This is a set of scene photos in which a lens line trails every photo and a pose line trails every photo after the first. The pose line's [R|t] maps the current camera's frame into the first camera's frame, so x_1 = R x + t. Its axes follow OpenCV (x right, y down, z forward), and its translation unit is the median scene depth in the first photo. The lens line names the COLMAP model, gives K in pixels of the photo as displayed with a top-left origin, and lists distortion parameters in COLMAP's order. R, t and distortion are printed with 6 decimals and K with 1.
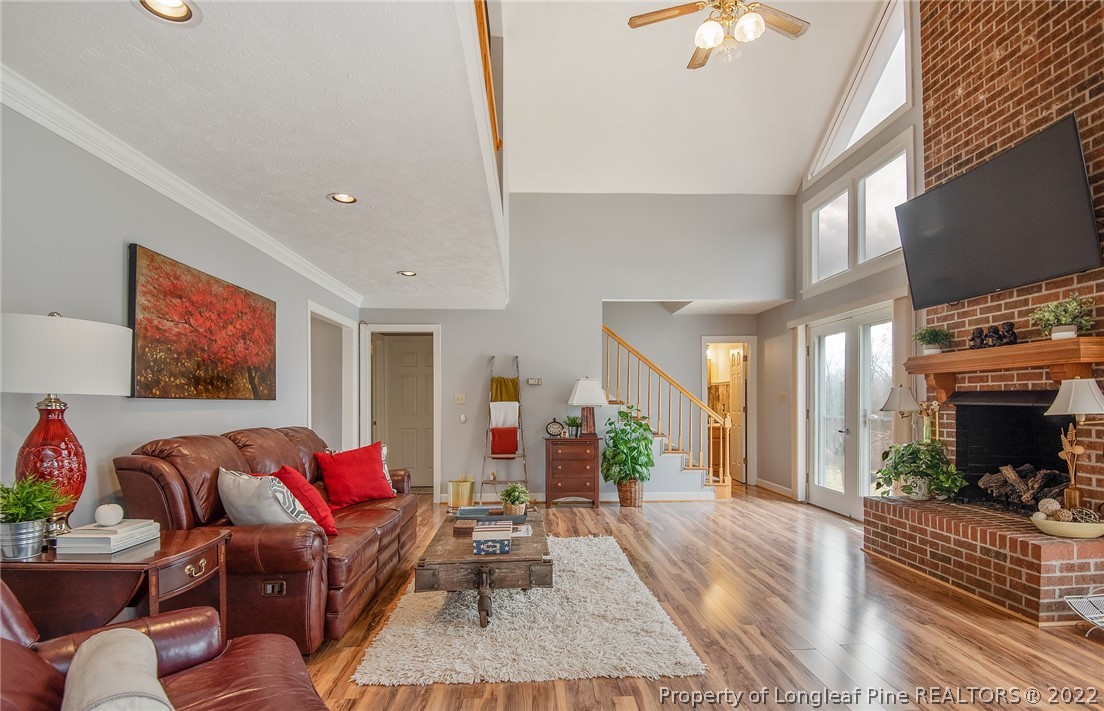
lens RADIAL K [[543.7, 0, 552.2], [0, 543.7, 410.4], [0, 0, 1]] dist [-0.001289, -0.013806]
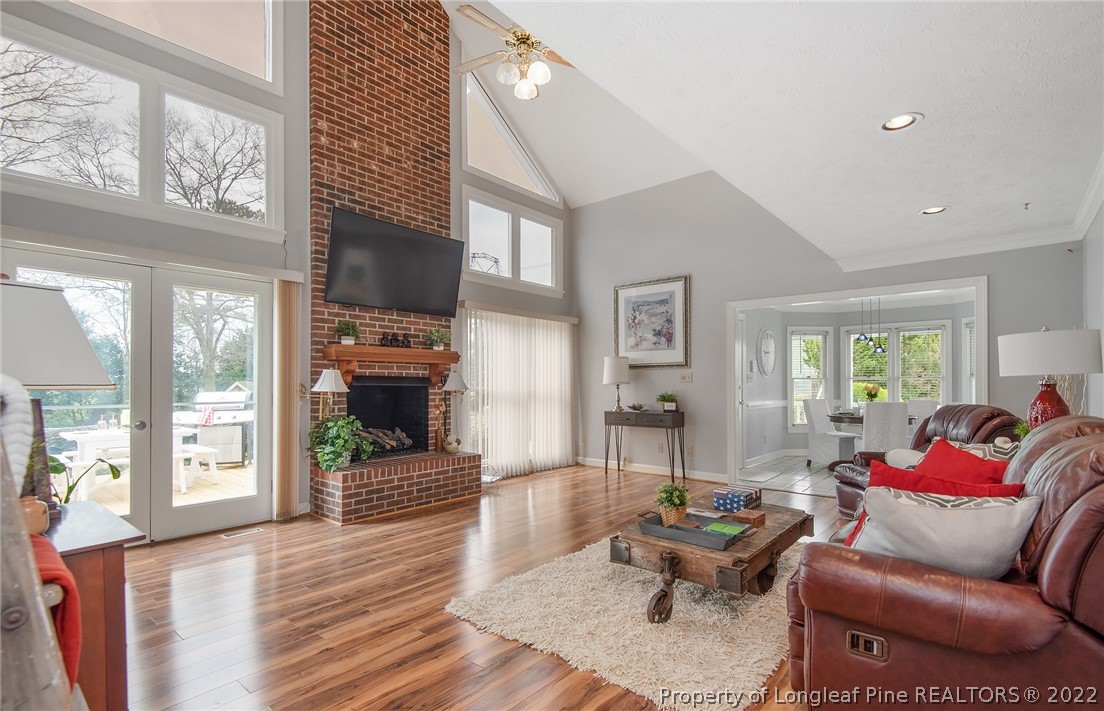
lens RADIAL K [[521.2, 0, 550.3], [0, 521.2, 387.6], [0, 0, 1]] dist [-0.000475, -0.000432]
pose [[-0.732463, 0.004063, 0.680794, -0.470538], [0.015409, 0.999825, 0.010611, -0.013022], [-0.680632, 0.018263, -0.732398, 1.713354]]
